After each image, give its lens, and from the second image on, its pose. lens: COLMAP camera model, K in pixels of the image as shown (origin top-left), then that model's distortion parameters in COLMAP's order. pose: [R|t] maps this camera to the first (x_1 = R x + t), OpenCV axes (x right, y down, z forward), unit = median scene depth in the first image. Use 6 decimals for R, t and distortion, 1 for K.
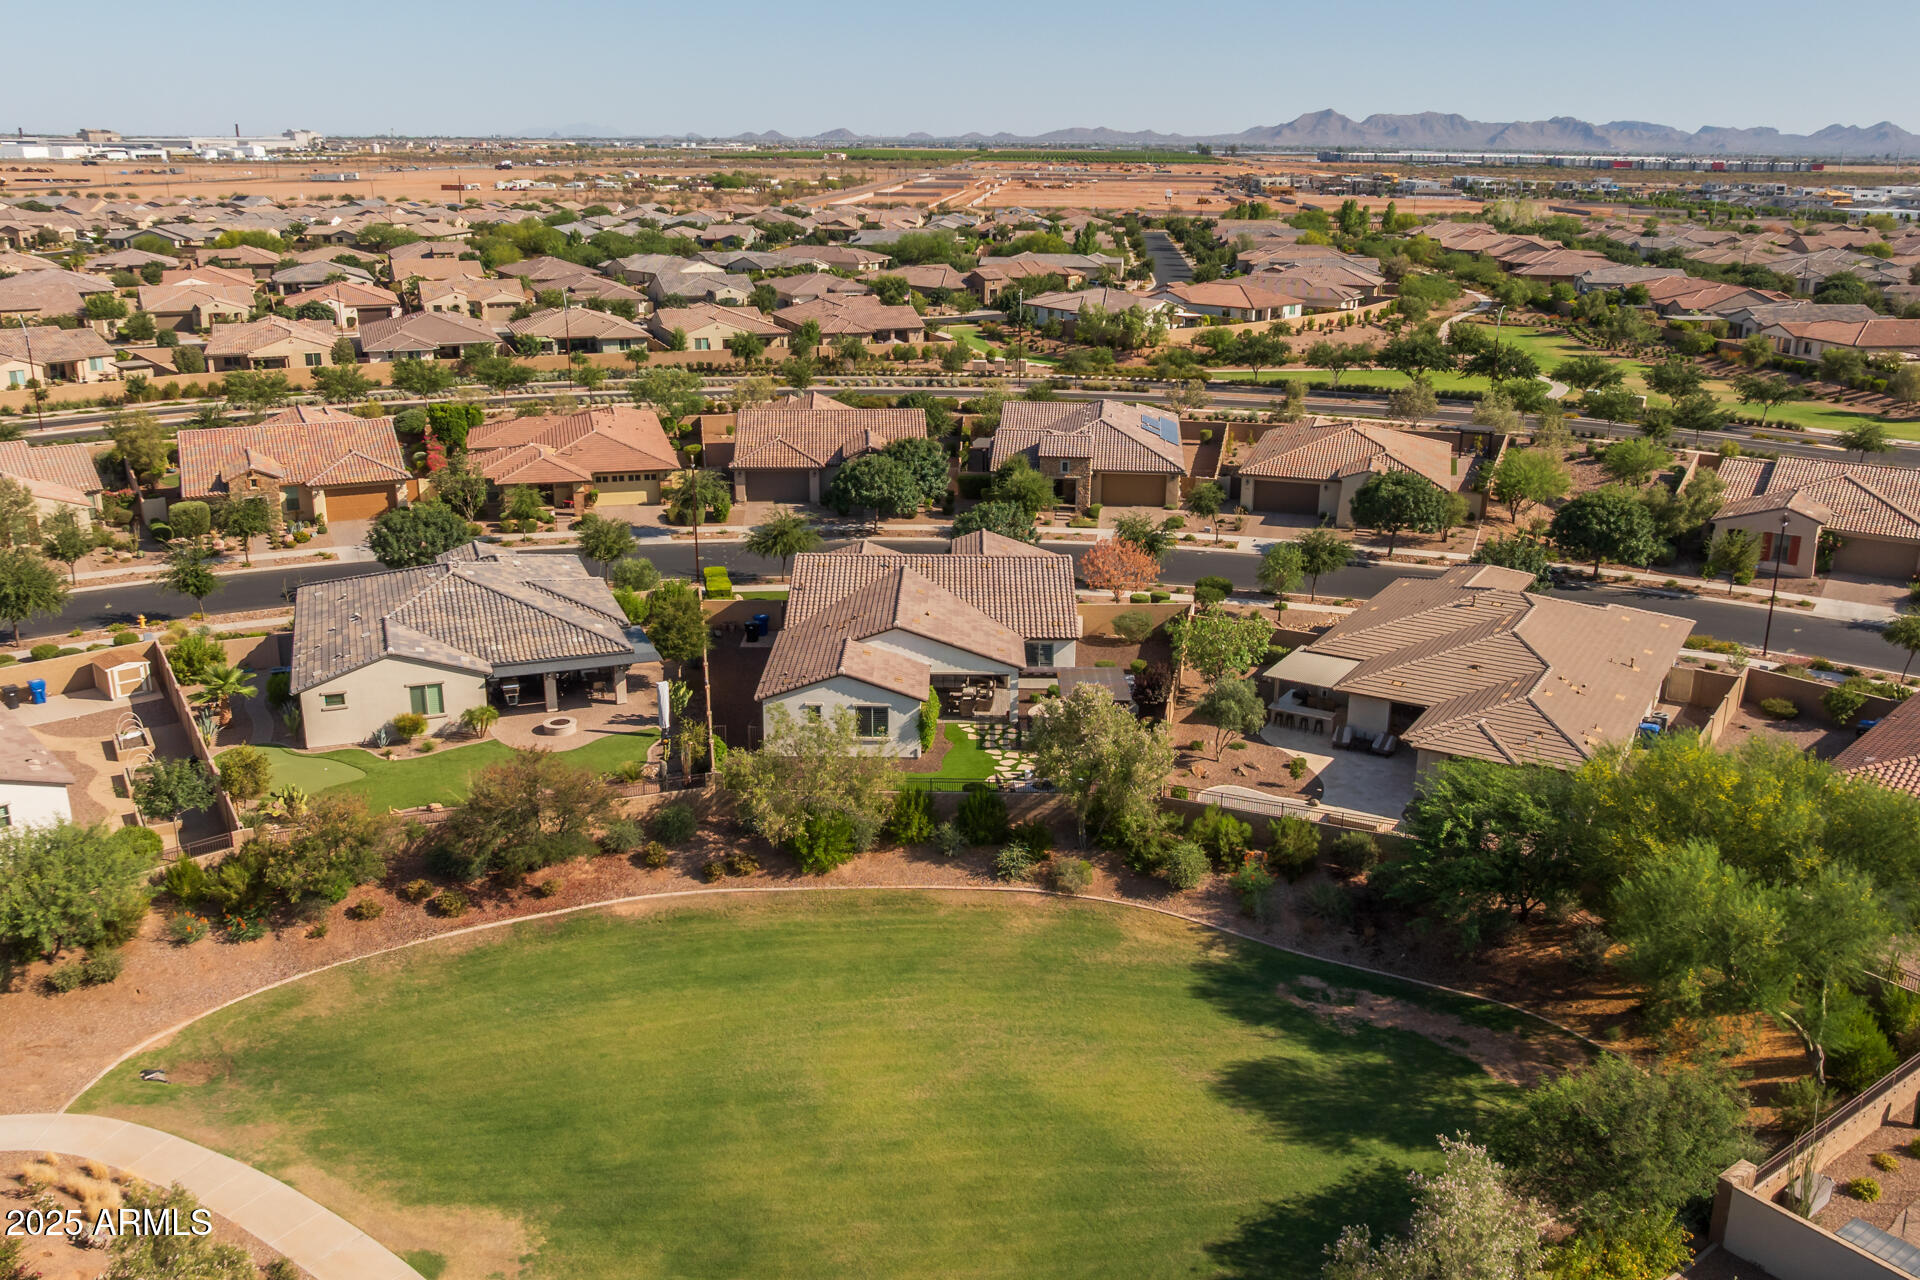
lens RADIAL K [[1628.8, 0, 960.0], [0, 1628.8, 640.0], [0, 0, 1]] dist [-0.039241, -0.006018]
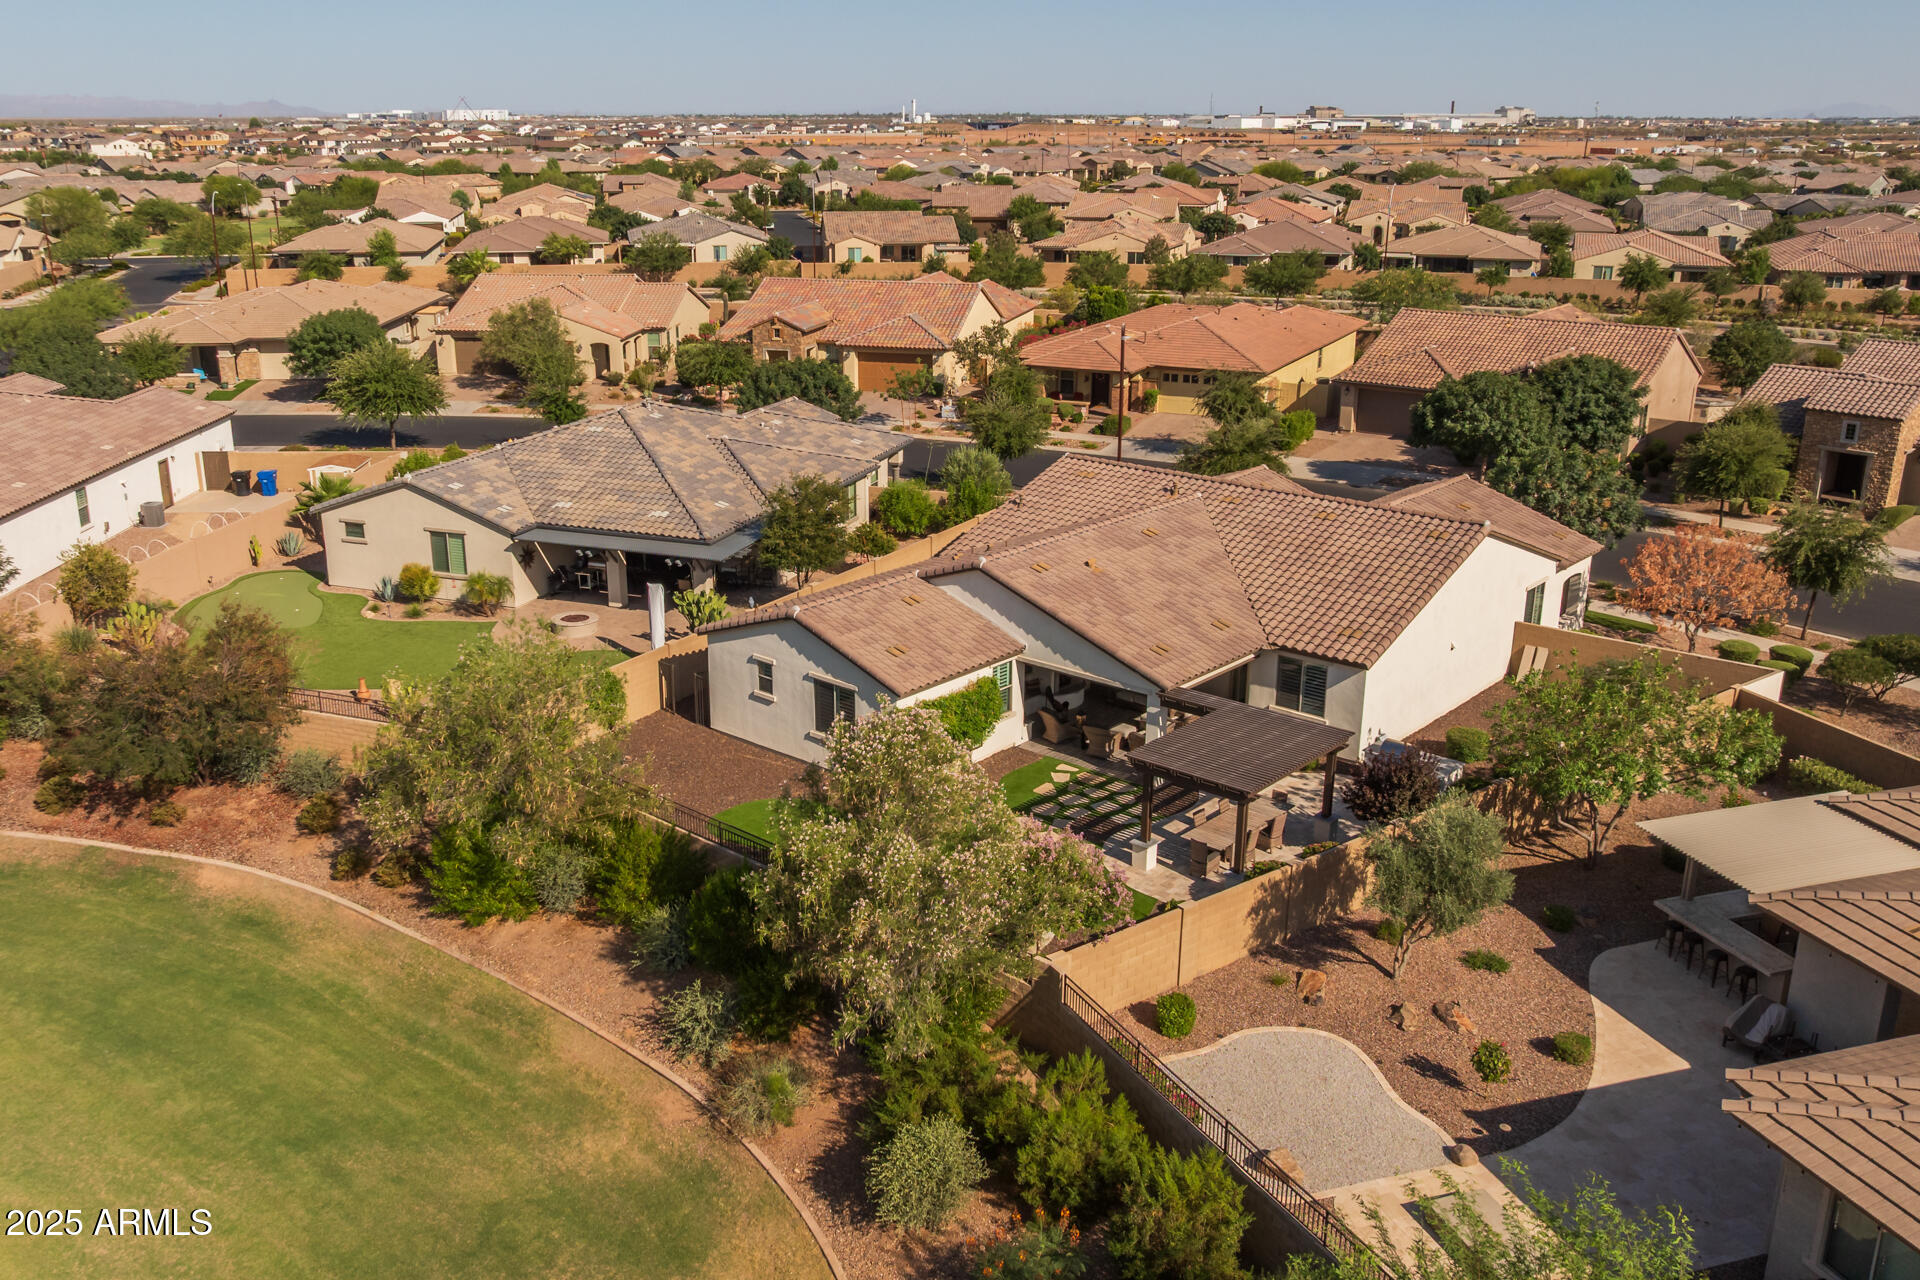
lens RADIAL K [[1628.8, 0, 960.0], [0, 1628.8, 640.0], [0, 0, 1]] dist [-0.039241, -0.006018]
pose [[0.736272, 0.191243, -0.649099, 0.233492], [-0.194373, 0.978579, 0.067840, -0.014141], [0.648168, 0.076218, 0.757673, 0.415361]]
